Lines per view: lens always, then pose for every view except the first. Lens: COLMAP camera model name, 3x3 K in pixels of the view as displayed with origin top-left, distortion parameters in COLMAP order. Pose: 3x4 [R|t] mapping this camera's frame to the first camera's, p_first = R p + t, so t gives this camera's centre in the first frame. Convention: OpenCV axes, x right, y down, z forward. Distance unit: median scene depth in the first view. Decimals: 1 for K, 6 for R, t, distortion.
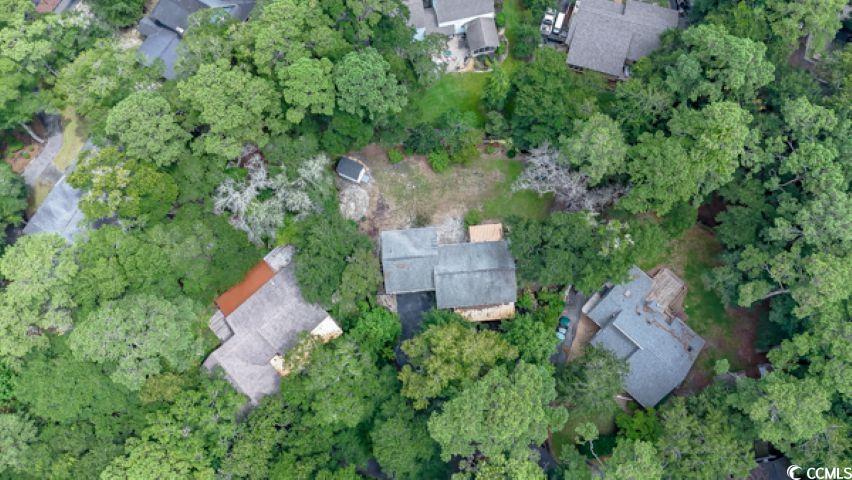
lens RADIAL K [[636.2, 0, 427.7], [0, 636.2, 236.7], [0, 0, 1]] dist [0.014104, -0.011220]
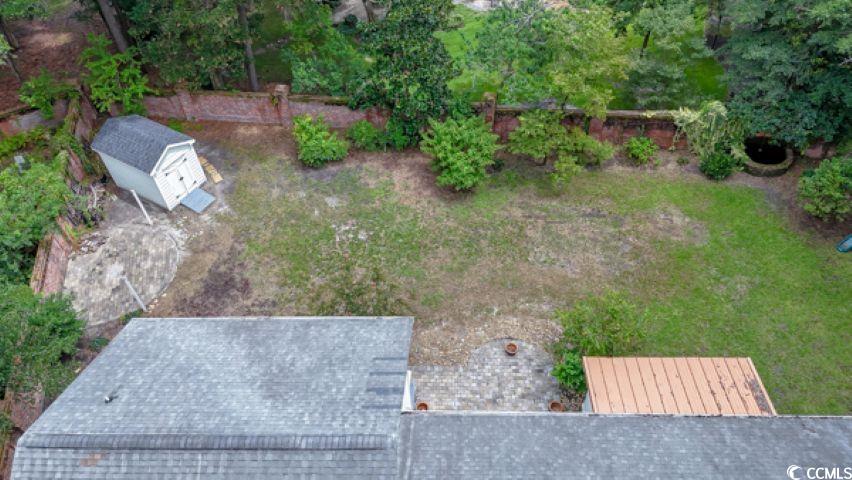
lens RADIAL K [[636.2, 0, 427.1], [0, 636.2, 241.9], [0, 0, 1]] dist [0.014104, -0.011220]
pose [[0.993506, 0.064390, -0.093810, 0.031822], [-0.102987, 0.859414, -0.500800, 0.057426], [0.048376, 0.507209, 0.860464, 0.783506]]
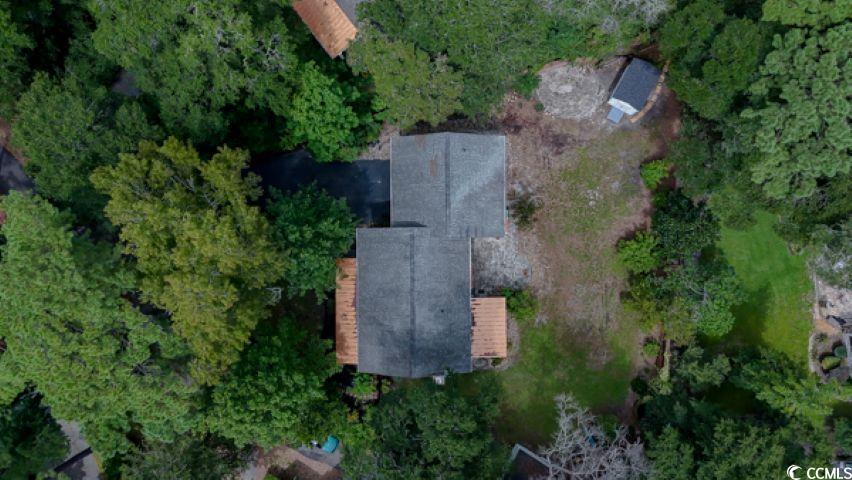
lens RADIAL K [[636.2, 0, 422.8], [0, 636.2, 237.3], [0, 0, 1]] dist [0.014104, -0.011220]
pose [[-0.073963, 0.996552, 0.037592, -0.001910], [-0.969792, -0.080661, 0.230212, -0.066461], [0.232450, -0.019429, 0.972414, 0.436427]]
